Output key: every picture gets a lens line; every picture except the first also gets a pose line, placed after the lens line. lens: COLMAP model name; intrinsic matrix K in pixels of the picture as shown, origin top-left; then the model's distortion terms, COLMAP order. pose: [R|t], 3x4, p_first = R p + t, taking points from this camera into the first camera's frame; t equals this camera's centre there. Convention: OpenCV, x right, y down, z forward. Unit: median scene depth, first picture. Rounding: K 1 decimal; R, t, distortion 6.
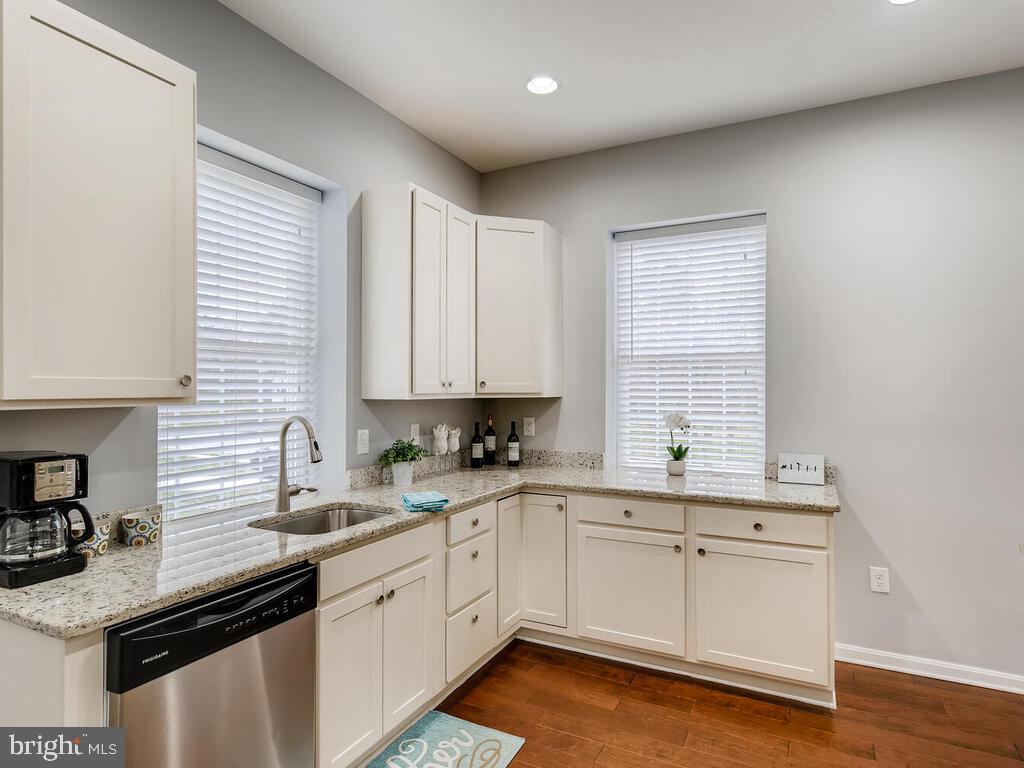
lens RADIAL K [[593.0, 0, 523.2], [0, 593.0, 389.7], [0, 0, 1]] dist [0.002767, 0.001106]
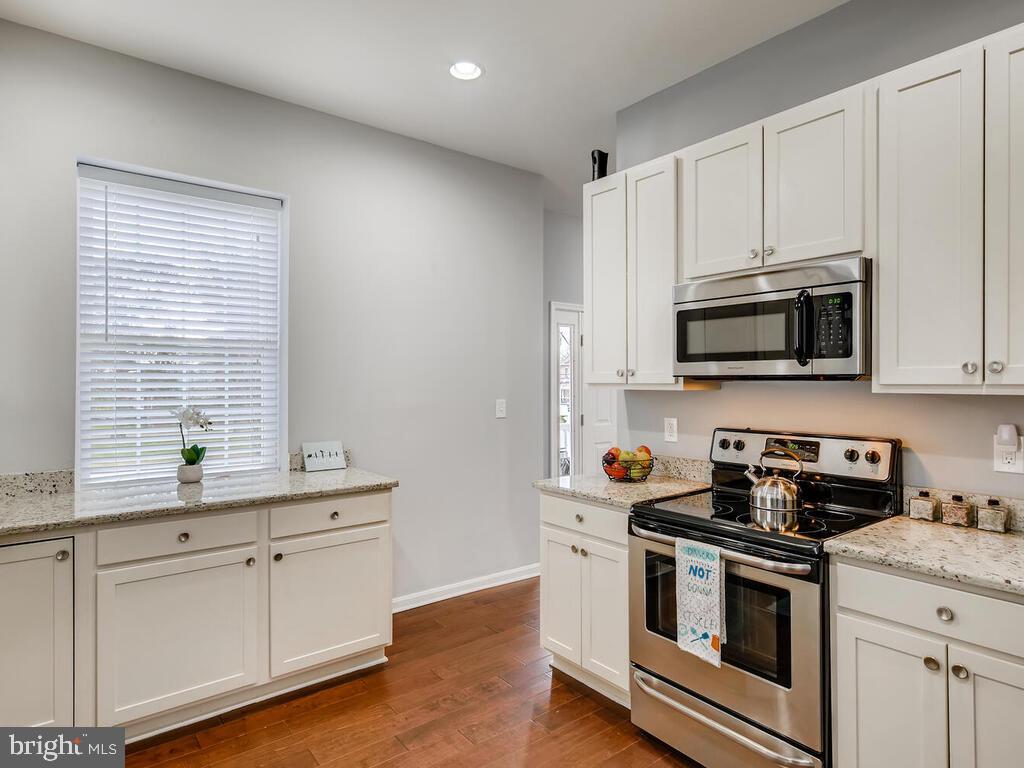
lens RADIAL K [[593.0, 0, 519.0], [0, 593.0, 379.9], [0, 0, 1]] dist [0.002767, 0.001106]
pose [[0.408976, 0.001521, 0.912544, -0.339324], [0.000867, 0.999998, -0.002055, 0.001952], [-0.912545, 0.001632, 0.408974, 0.253808]]
